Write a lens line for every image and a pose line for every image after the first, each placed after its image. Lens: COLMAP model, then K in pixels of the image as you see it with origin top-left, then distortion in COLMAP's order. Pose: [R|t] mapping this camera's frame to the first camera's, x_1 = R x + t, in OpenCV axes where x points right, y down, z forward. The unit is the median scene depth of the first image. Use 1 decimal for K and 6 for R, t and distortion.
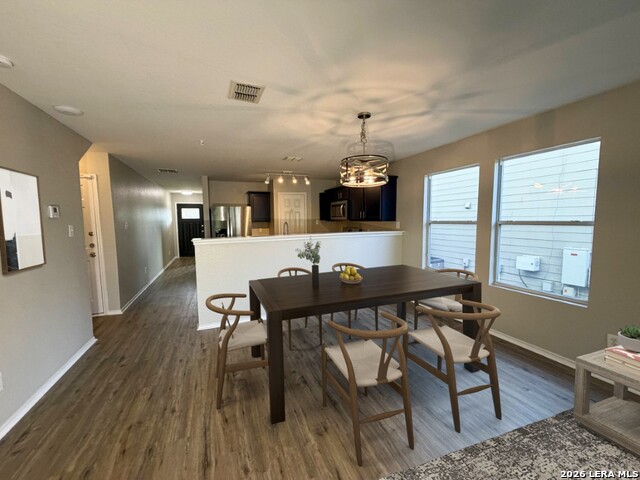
lens RADIAL K [[259.2, 0, 320.1], [0, 259.2, 240.9], [0, 0, 1]] dist [-0.003250, 0.000269]
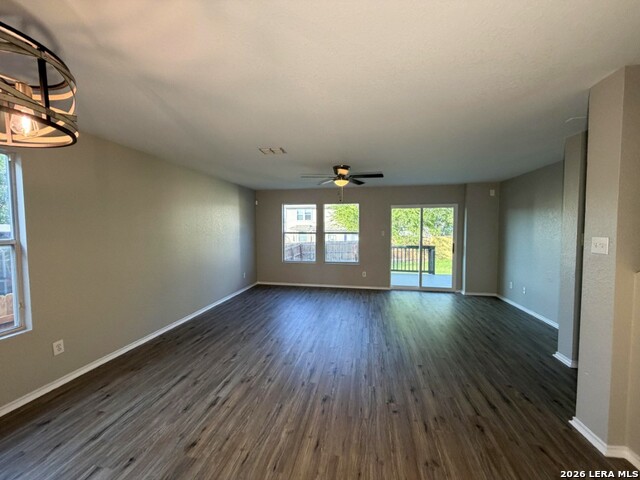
lens RADIAL K [[259.2, 0, 320.8], [0, 259.2, 241.0], [0, 0, 1]] dist [-0.003250, 0.000269]
pose [[-0.845685, -0.011520, 0.533558, -0.422147], [0.058514, 0.991738, 0.114157, -0.126889], [-0.530465, 0.127762, -0.838024, 1.379024]]
